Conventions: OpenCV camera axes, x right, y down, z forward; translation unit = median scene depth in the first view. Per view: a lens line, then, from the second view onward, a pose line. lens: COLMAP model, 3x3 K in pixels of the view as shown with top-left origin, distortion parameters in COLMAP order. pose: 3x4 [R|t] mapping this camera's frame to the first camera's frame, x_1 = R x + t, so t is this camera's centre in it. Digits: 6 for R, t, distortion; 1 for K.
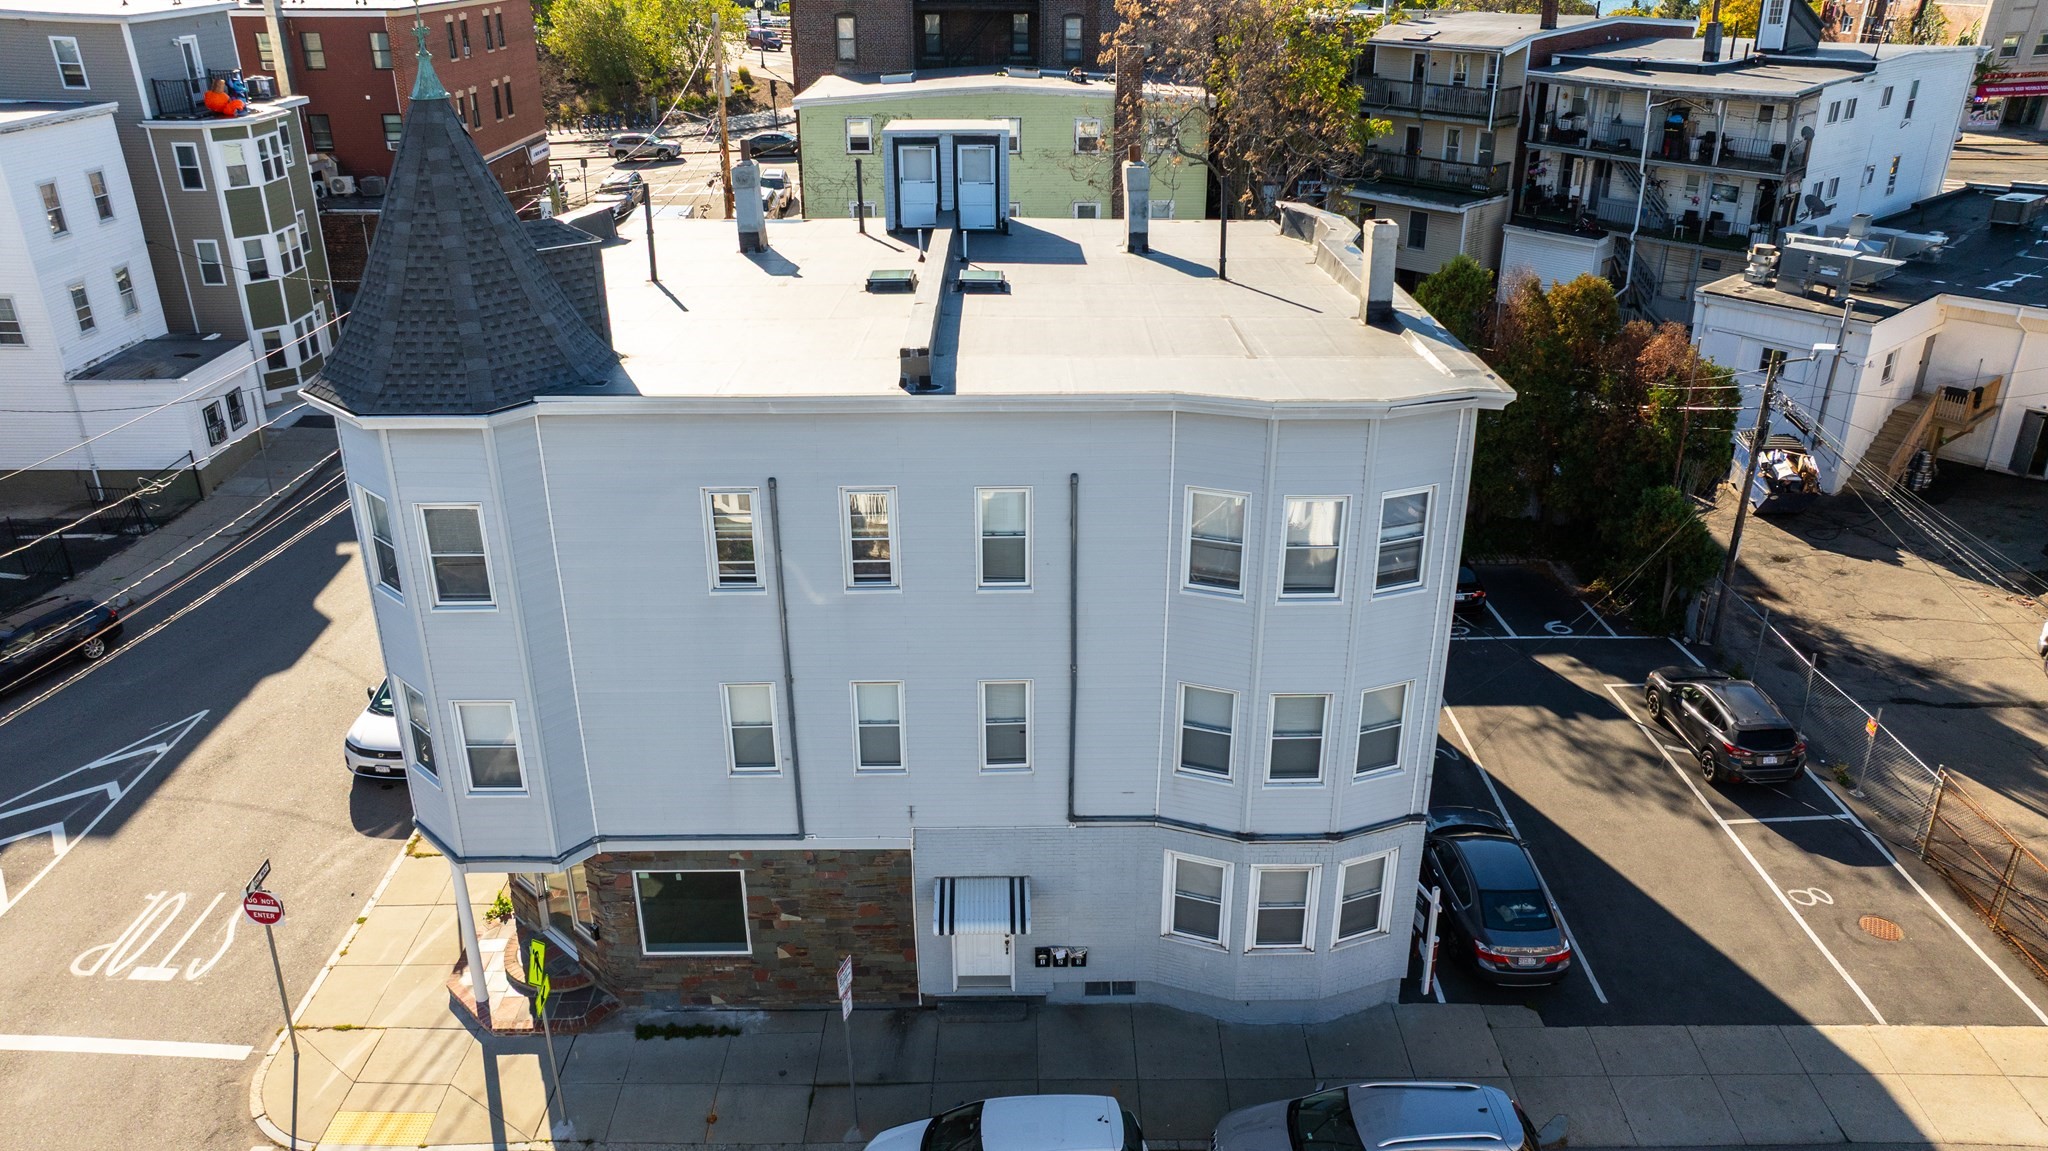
lens RADIAL K [[1449.4, 0, 1024.0], [0, 1449.4, 575.5], [0, 0, 1]] dist [-0.003069, 0.000401]
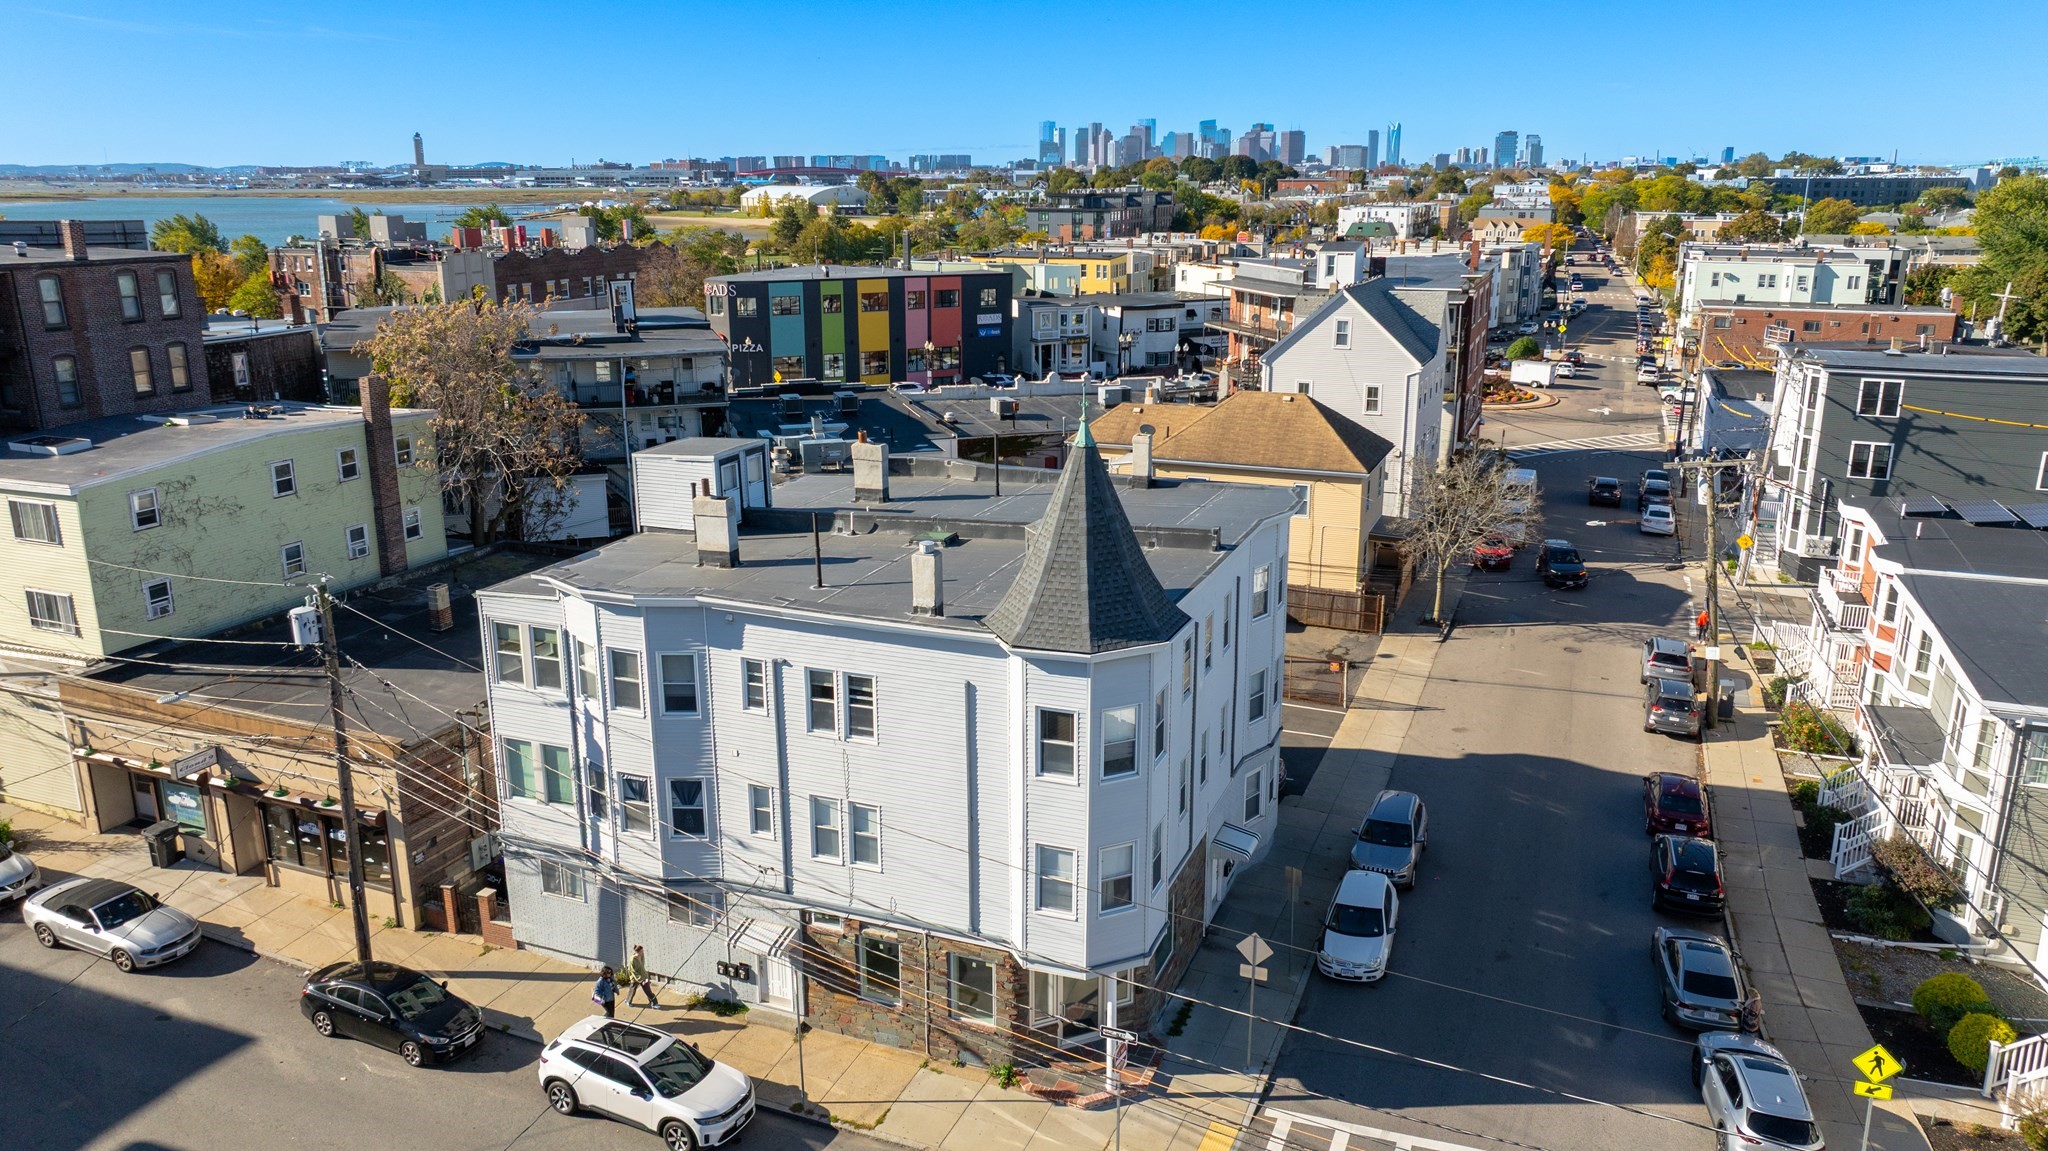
lens RADIAL K [[1461.3, 0, 1030.6], [0, 1461.3, 577.9], [0, 0, 1]] dist [-0.021454, -0.001784]
pose [[0.376996, -0.247486, 0.892539, -1.542494], [0.378076, 0.920822, 0.095634, -0.308072], [-0.845537, 0.301394, 0.440714, 0.342460]]
